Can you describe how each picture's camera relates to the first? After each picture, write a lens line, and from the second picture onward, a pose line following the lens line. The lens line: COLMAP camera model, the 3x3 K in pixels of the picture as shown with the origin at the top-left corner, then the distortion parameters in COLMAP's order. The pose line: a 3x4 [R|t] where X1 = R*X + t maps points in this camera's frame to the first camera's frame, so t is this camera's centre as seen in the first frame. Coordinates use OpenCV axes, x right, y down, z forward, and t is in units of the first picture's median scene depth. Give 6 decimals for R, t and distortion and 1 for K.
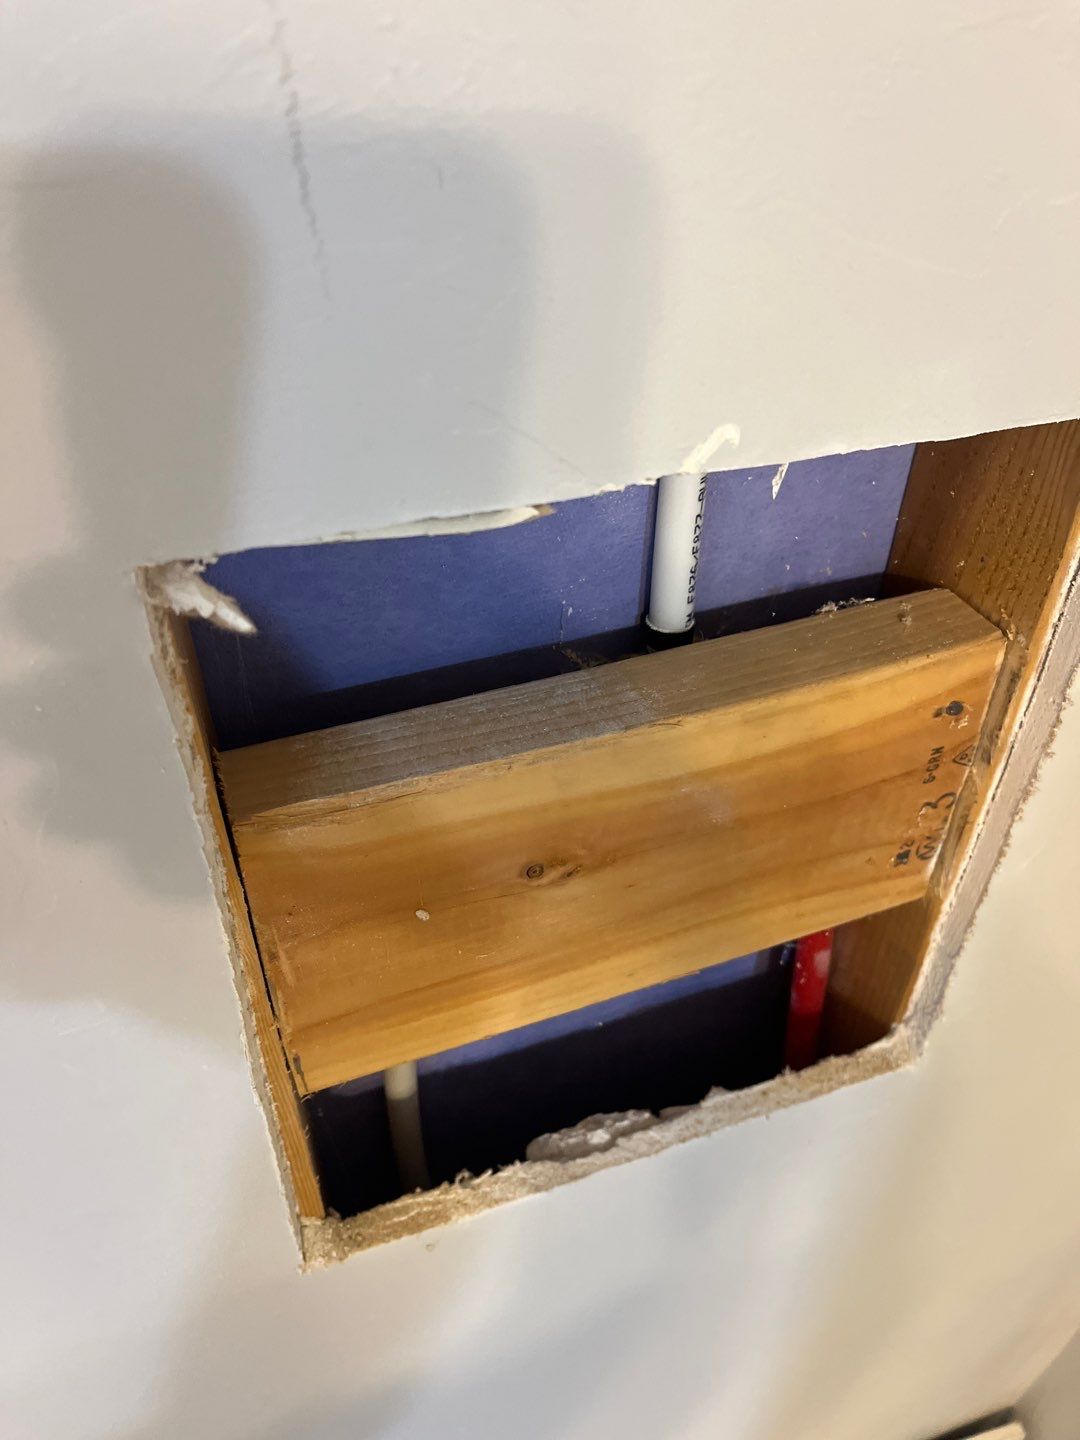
lens RADIAL K [[1128.0, 0, 535.7], [0, 1128.0, 719.3], [0, 0, 1]] dist [-0.005357, -0.001314]
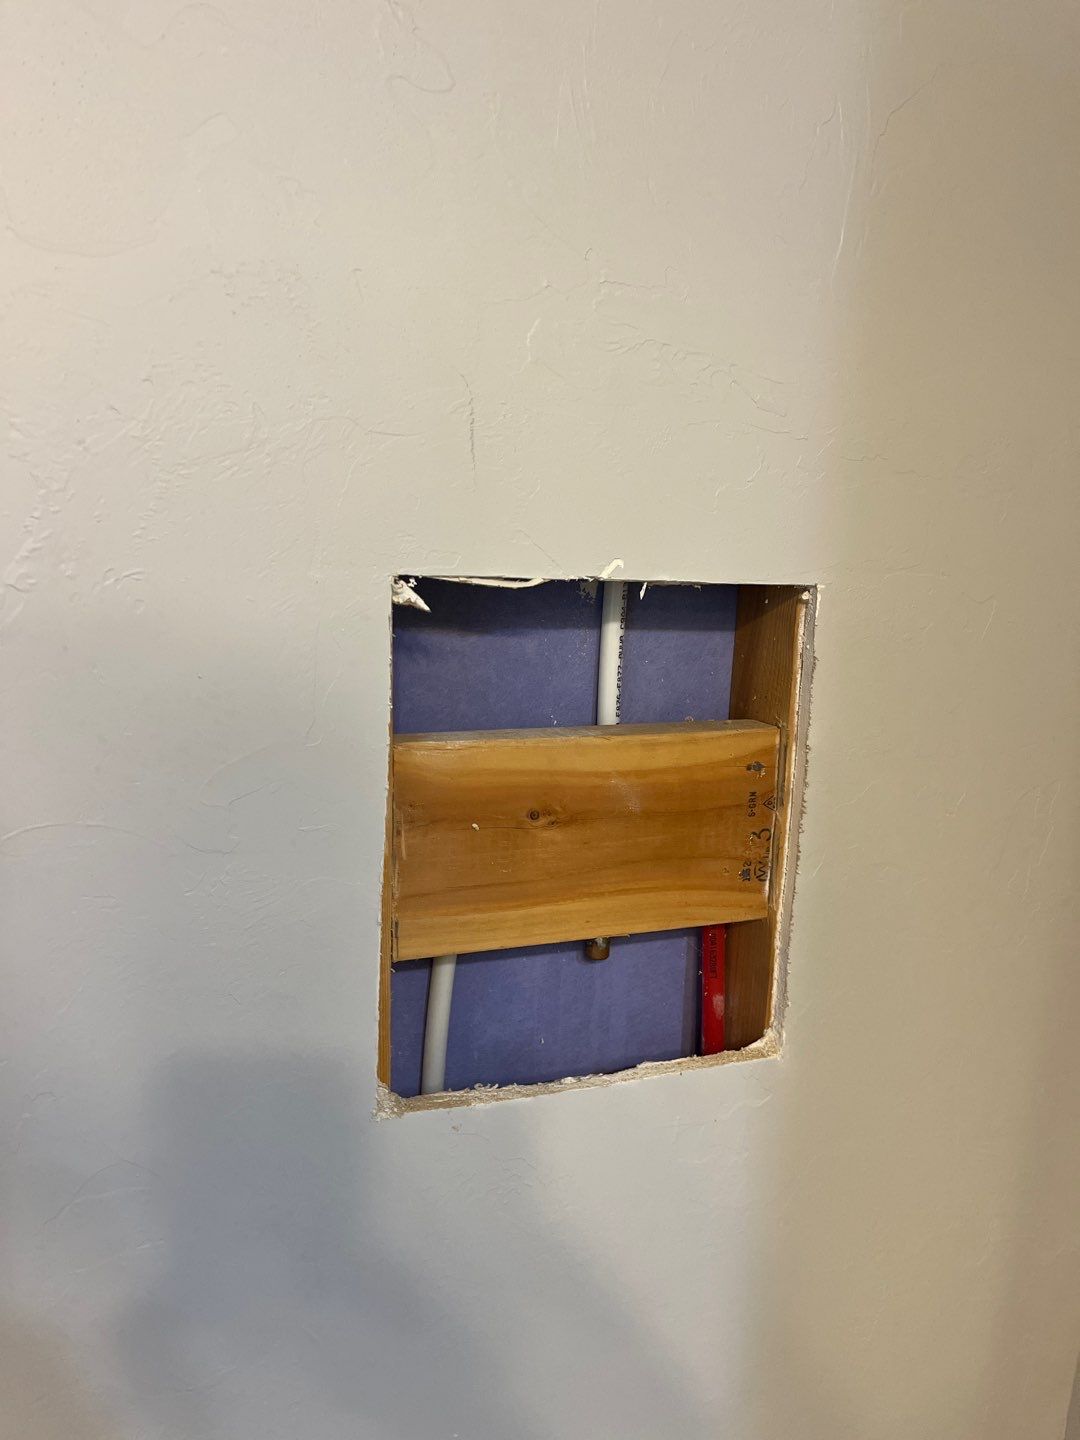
lens RADIAL K [[1081.5, 0, 522.7], [0, 1081.5, 712.5], [0, 0, 1]] dist [0.057758, -0.087511]
pose [[0.999528, 0.029328, -0.009144, -0.008490], [-0.030087, 0.874439, -0.484202, 0.780471], [-0.006205, 0.484249, 0.874908, -0.615220]]
